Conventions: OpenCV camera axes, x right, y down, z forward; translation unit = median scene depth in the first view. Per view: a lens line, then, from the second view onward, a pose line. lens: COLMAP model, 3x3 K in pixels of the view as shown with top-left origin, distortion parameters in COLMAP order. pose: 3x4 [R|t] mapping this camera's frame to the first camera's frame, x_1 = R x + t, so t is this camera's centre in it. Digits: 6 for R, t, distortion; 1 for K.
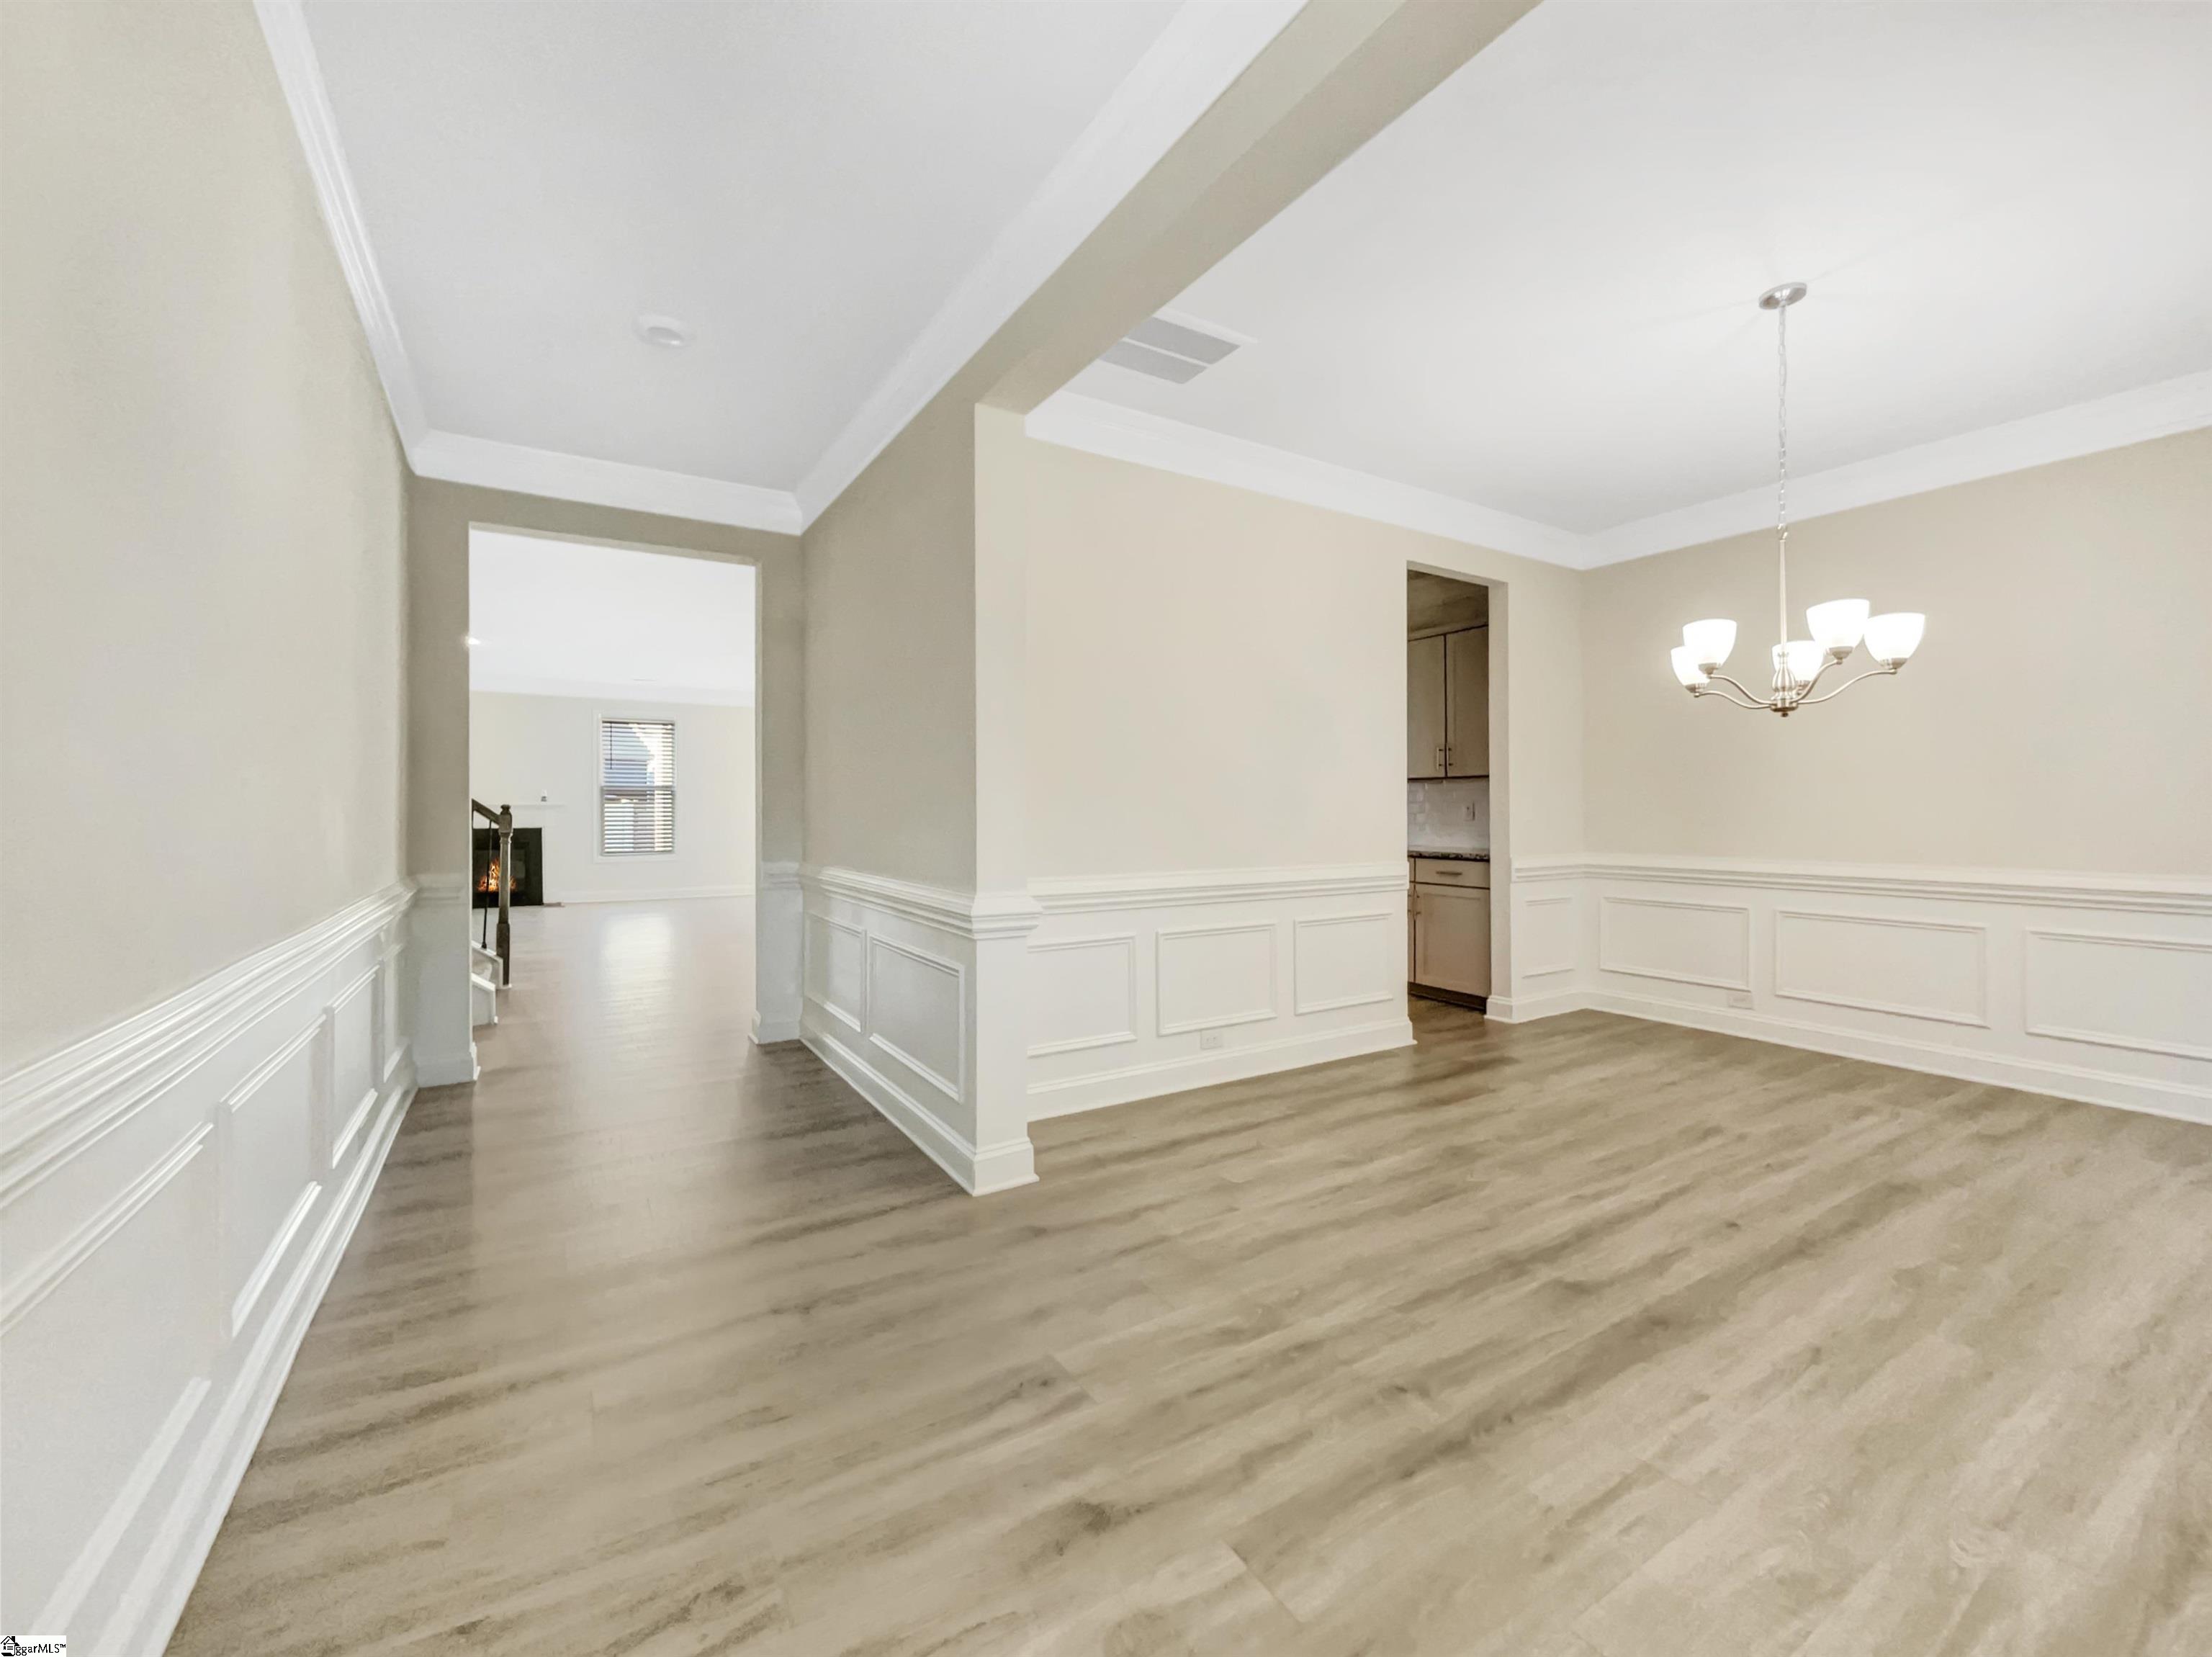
lens RADIAL K [[895.7, 0, 1106.0], [0, 895.7, 828.5], [0, 0, 1]] dist [0.001230, 0.000275]
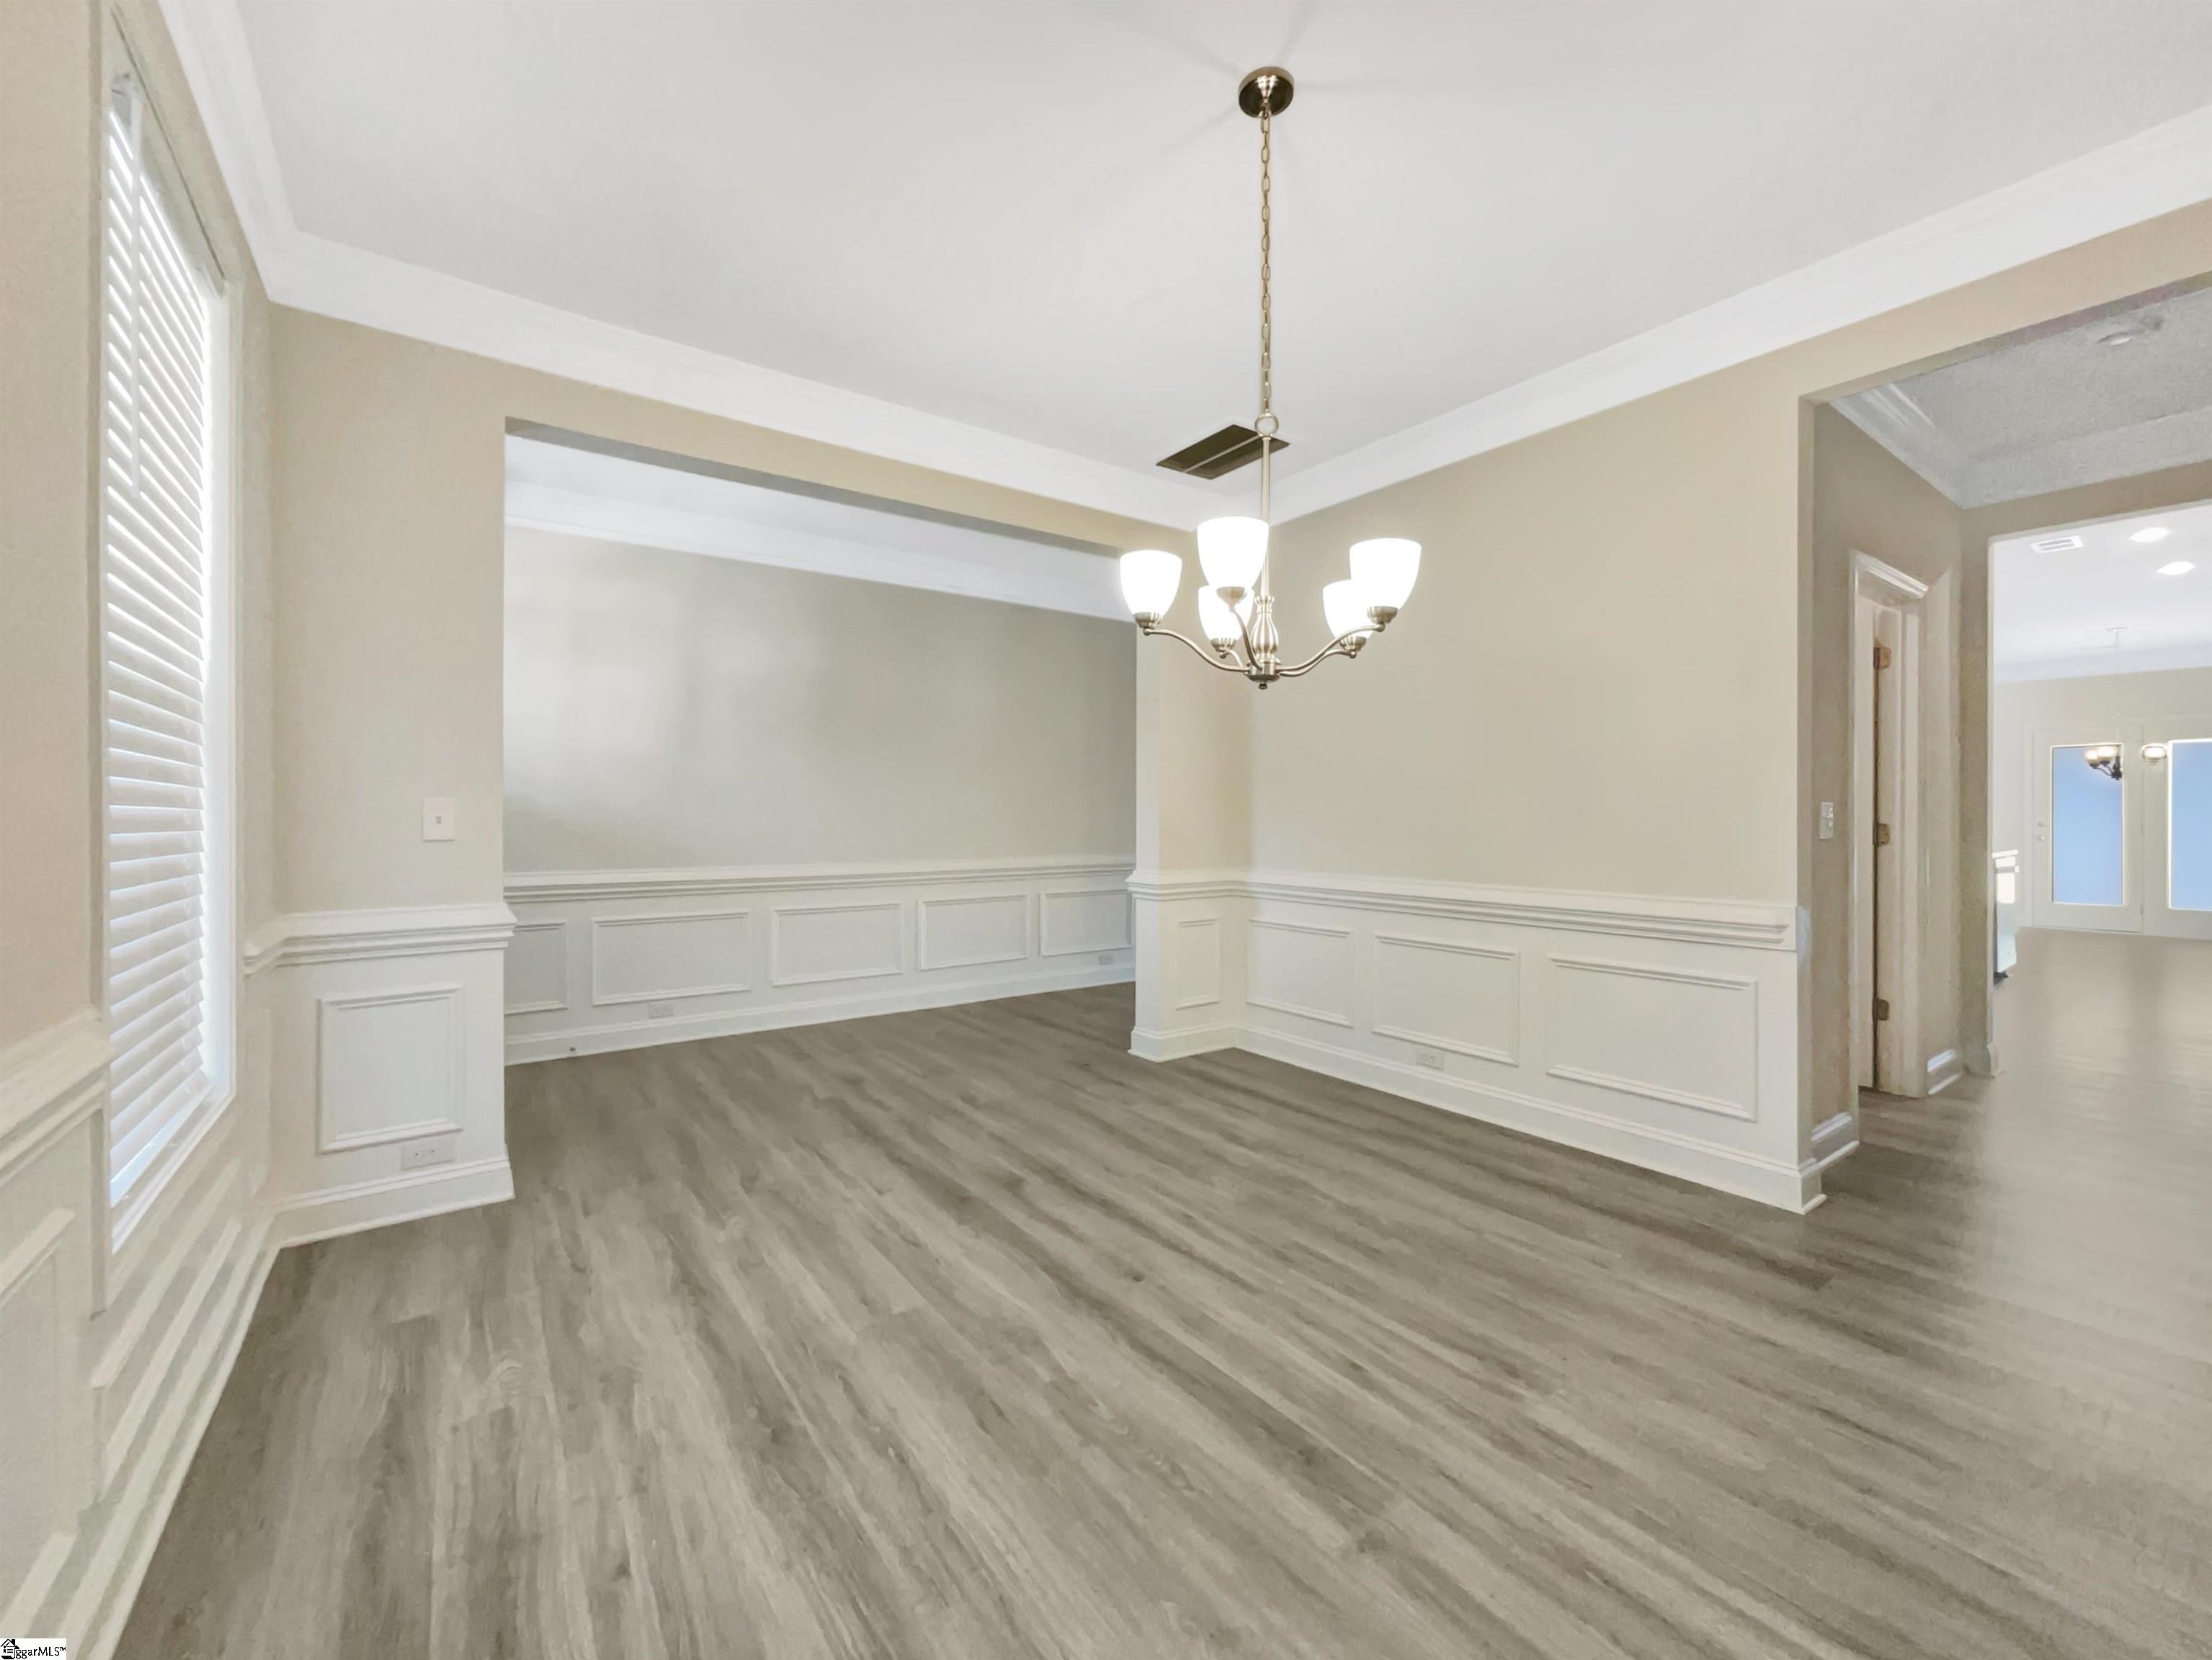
lens RADIAL K [[895.6, 0, 1106.0], [0, 895.6, 830.0], [0, 0, 1]] dist [0.001230, 0.000275]
pose [[0.086220, 0.019742, -0.996081, 1.499769], [-0.018430, 0.999664, 0.018218, -0.022531], [0.996106, 0.016787, 0.086555, 0.834400]]
